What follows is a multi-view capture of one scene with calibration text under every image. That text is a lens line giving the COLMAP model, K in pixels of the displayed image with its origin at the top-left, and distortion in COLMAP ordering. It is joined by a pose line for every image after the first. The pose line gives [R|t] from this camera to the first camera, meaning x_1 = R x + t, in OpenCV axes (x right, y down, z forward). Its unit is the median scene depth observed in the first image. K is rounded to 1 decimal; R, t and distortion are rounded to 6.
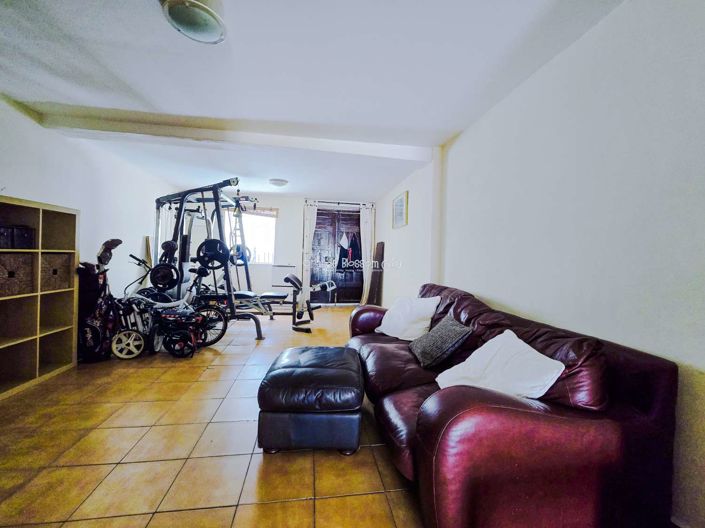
lens RADIAL K [[286.4, 0, 355.2], [0, 286.4, 257.7], [0, 0, 1]] dist [-0.004157, -0.000413]
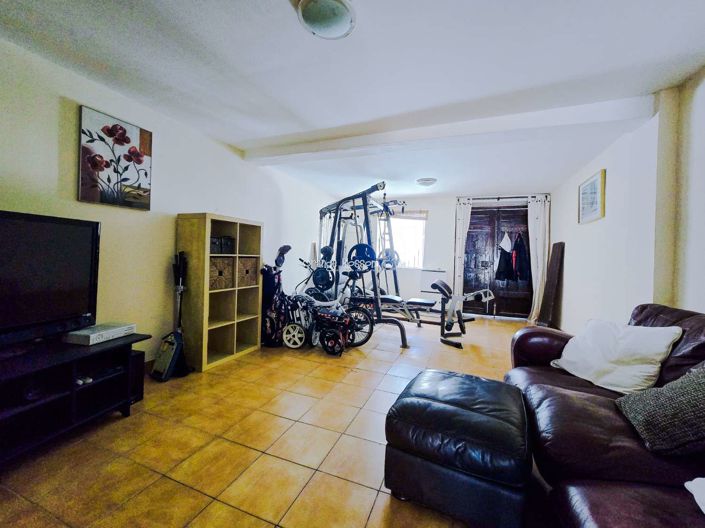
lens RADIAL K [[286.4, 0, 355.2], [0, 286.4, 257.7], [0, 0, 1]] dist [-0.004157, -0.000413]
pose [[0.864076, -0.000195, -0.503361, 0.005131], [-0.007240, 0.999892, -0.012815, -0.000671], [0.503309, 0.014717, 0.863981, 0.118316]]
